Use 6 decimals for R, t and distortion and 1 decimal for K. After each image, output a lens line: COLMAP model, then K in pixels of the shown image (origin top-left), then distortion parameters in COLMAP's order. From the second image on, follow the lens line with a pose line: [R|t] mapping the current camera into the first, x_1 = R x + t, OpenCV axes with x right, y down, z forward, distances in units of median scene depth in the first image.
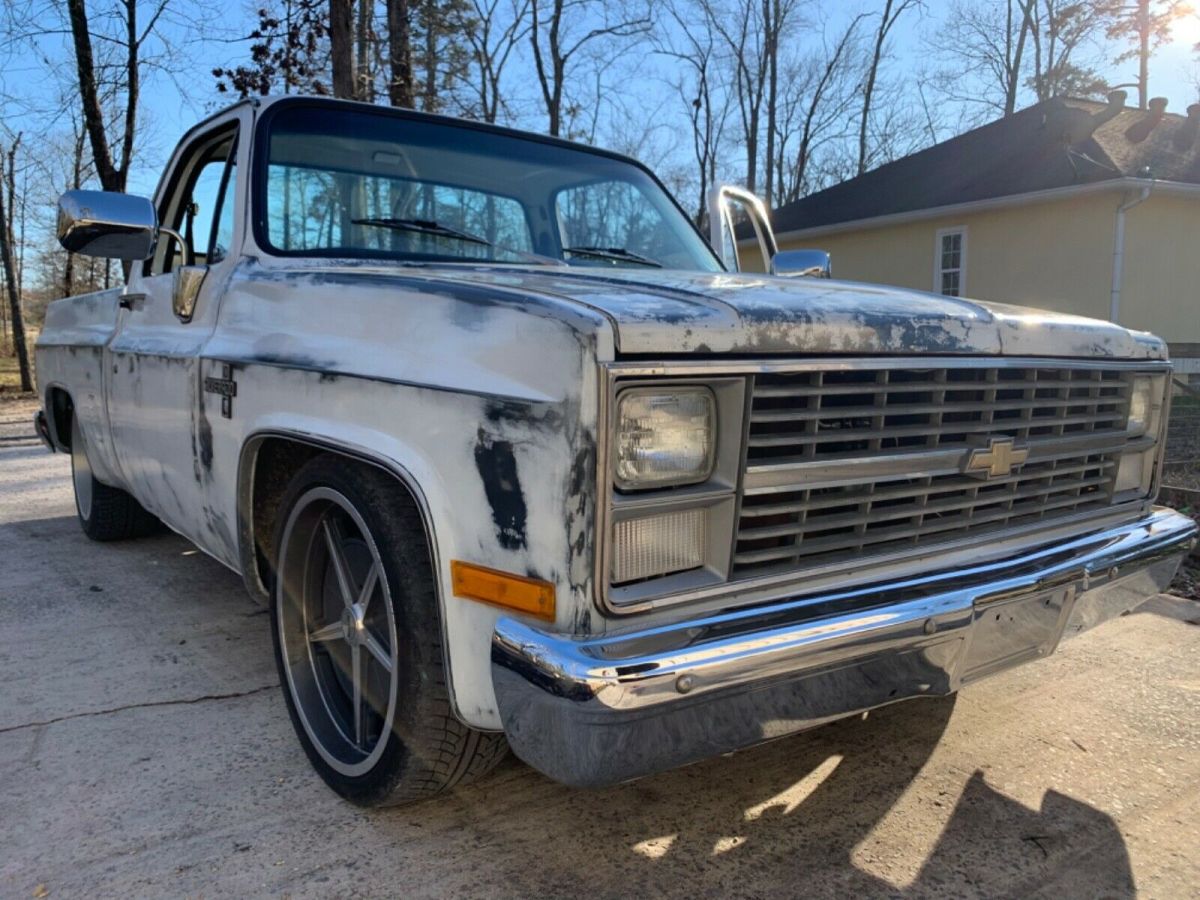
lens RADIAL K [[937.5, 0, 604.5], [0, 937.5, 450.9], [0, 0, 1]] dist [0.022525, -0.045860]
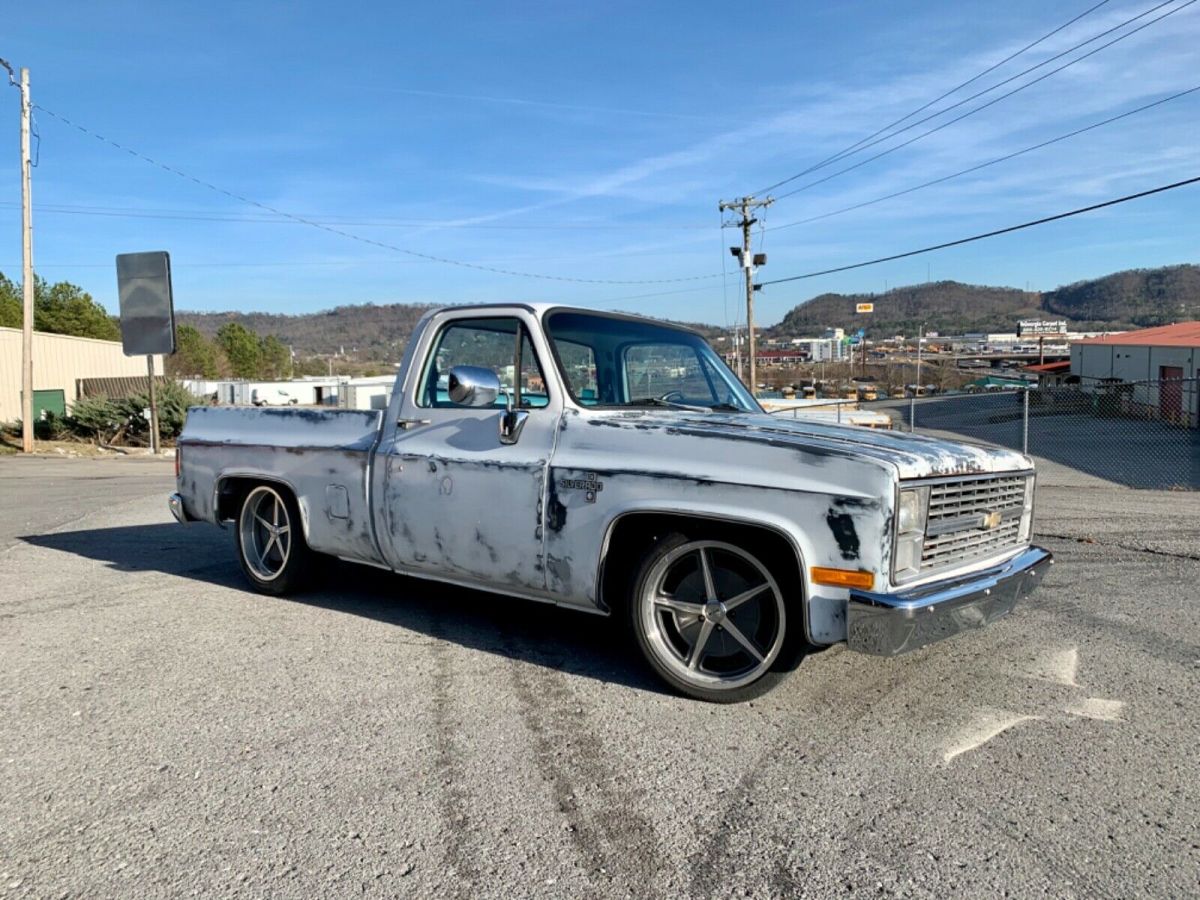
lens RADIAL K [[937.5, 0, 594.0], [0, 937.5, 448.5], [0, 0, 1]] dist [0.022525, -0.045860]
pose [[0.956959, 0.001891, 0.290217, -1.401963], [0.017554, 0.997771, -0.064384, -0.034431], [-0.289692, 0.066707, 0.954793, -1.096449]]
